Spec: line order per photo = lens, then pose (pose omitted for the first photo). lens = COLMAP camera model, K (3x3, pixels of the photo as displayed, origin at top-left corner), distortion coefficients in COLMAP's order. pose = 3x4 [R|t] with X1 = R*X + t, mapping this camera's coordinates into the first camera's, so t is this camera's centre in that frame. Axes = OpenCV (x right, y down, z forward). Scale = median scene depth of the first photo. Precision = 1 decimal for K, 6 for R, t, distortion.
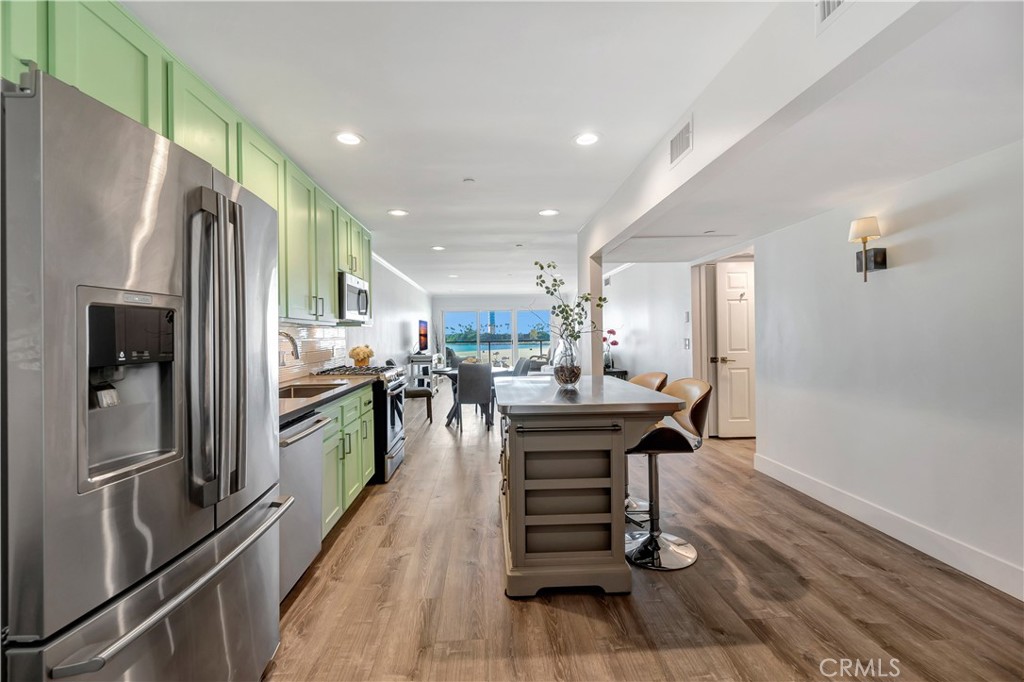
lens RADIAL K [[438.1, 0, 507.3], [0, 438.1, 338.2], [0, 0, 1]] dist [-0.001018, 0.000727]
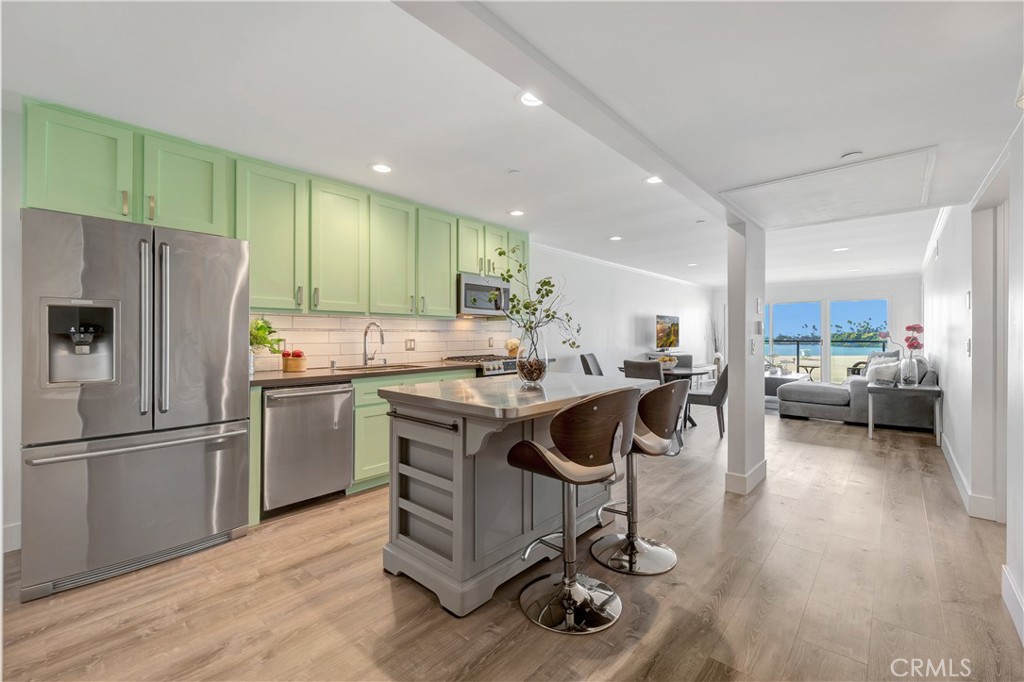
lens RADIAL K [[438.1, 0, 503.3], [0, 438.1, 338.1], [0, 0, 1]] dist [-0.001018, 0.000727]
pose [[0.710155, 0.020582, -0.703745, 0.850822], [-0.016841, 0.999783, 0.012246, 0.009274], [0.703844, 0.003155, 0.710348, 0.392490]]
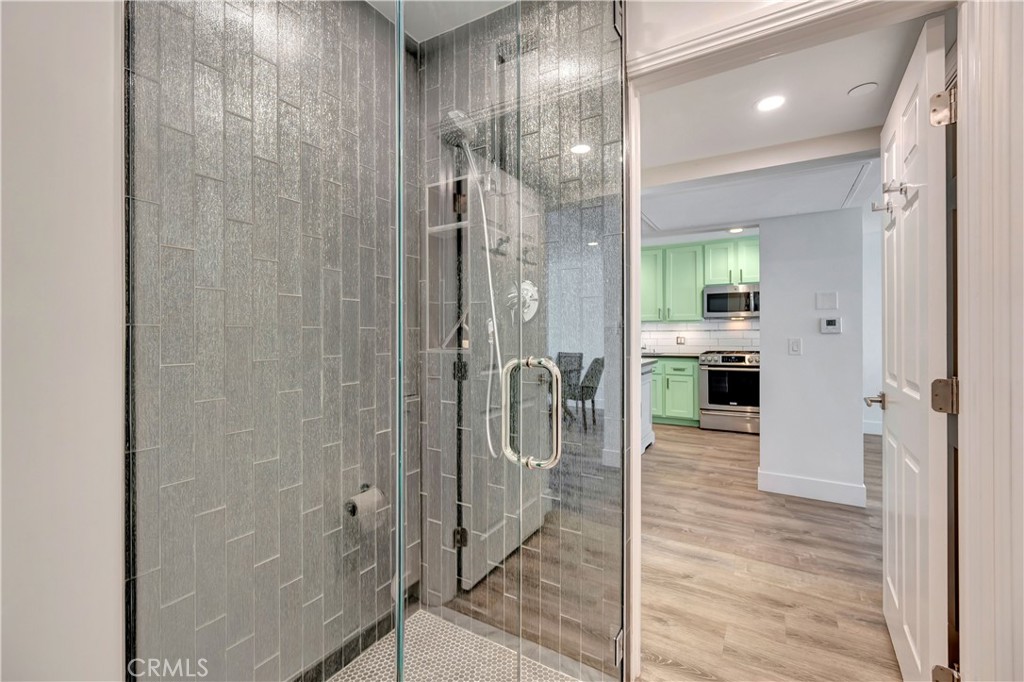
lens RADIAL K [[438.1, 0, 509.9], [0, 438.1, 335.0], [0, 0, 1]] dist [-0.001018, 0.000727]
pose [[-0.566701, 0.016275, -0.823763, 2.035362], [0.006461, 0.999862, 0.015309, -0.016155], [0.823898, 0.003353, -0.566727, 2.089434]]
